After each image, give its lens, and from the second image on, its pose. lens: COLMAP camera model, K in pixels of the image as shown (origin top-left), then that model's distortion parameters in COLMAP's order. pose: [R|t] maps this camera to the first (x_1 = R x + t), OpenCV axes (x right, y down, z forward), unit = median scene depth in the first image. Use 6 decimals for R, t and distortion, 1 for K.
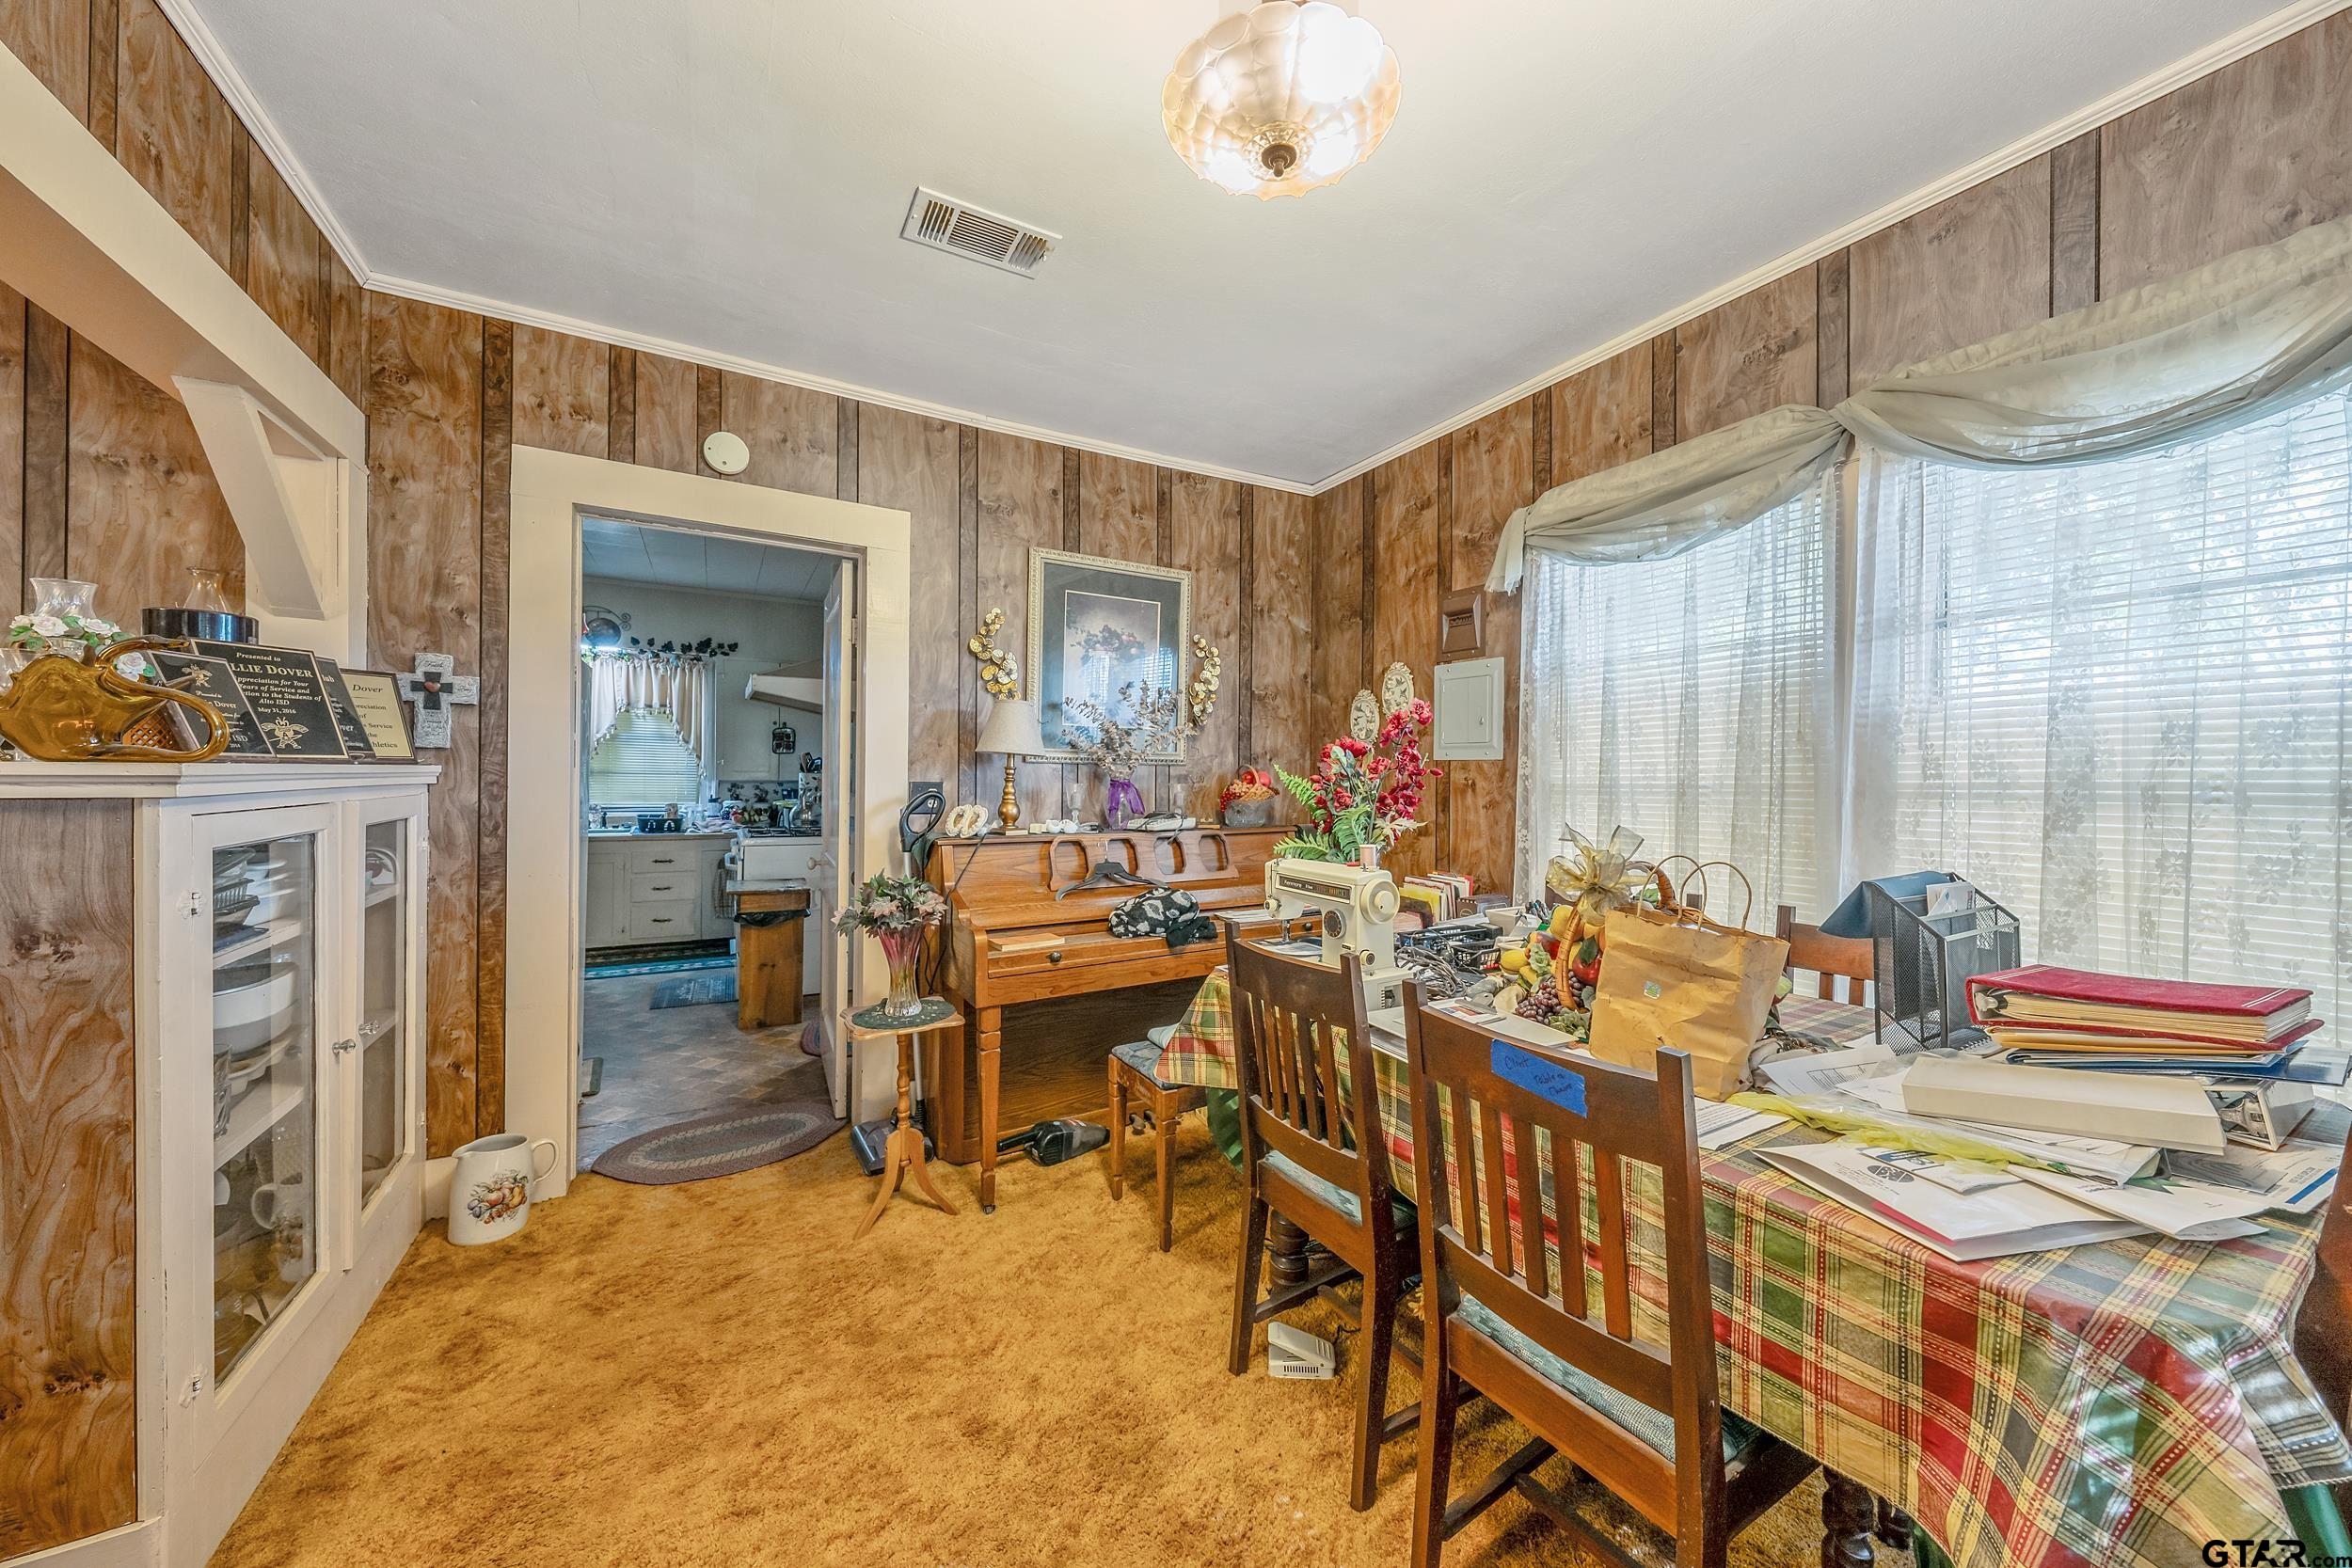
lens RADIAL K [[803.9, 0, 1175.6], [0, 803.9, 777.8], [0, 0, 1]] dist [0.000973, -0.000139]
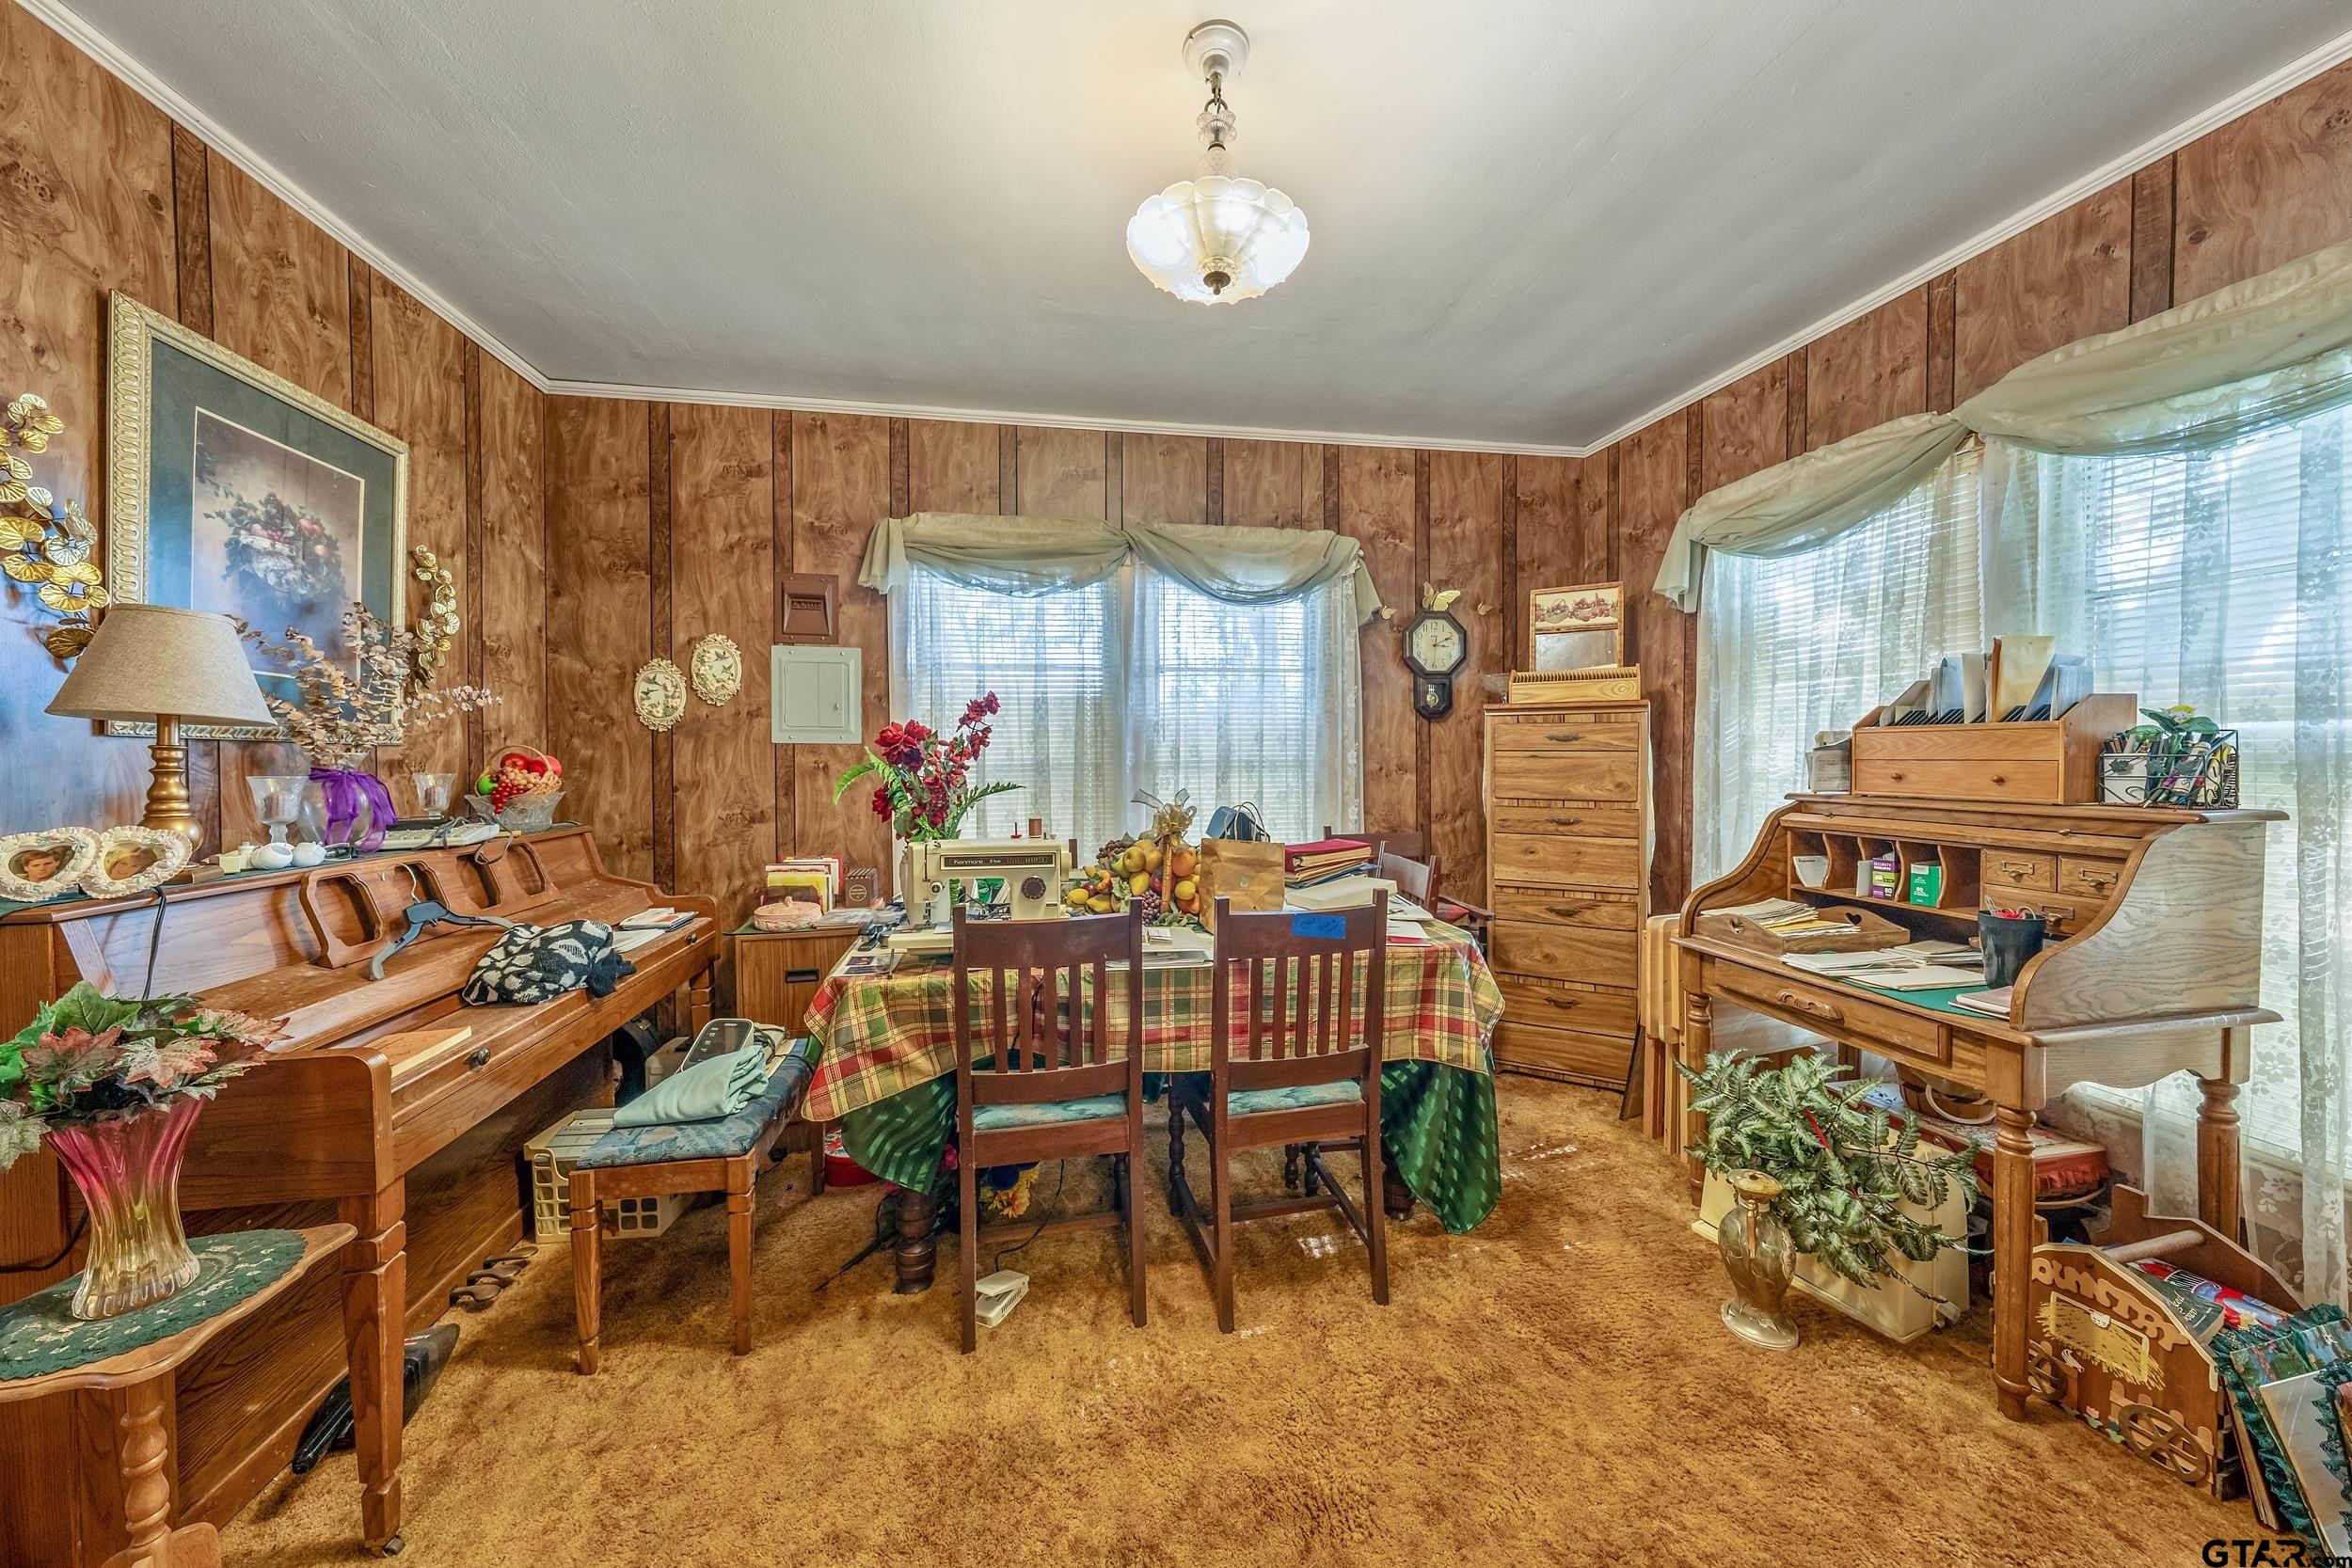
lens RADIAL K [[778.2, 0, 1176.5], [0, 778.2, 777.9], [0, 0, 1]] dist [-0.001735, -0.000022]
pose [[0.338243, -0.027661, 0.940652, -0.378280], [0.008433, 0.999617, 0.026363, -0.000929], [-0.941021, -0.000985, 0.338346, 0.218598]]
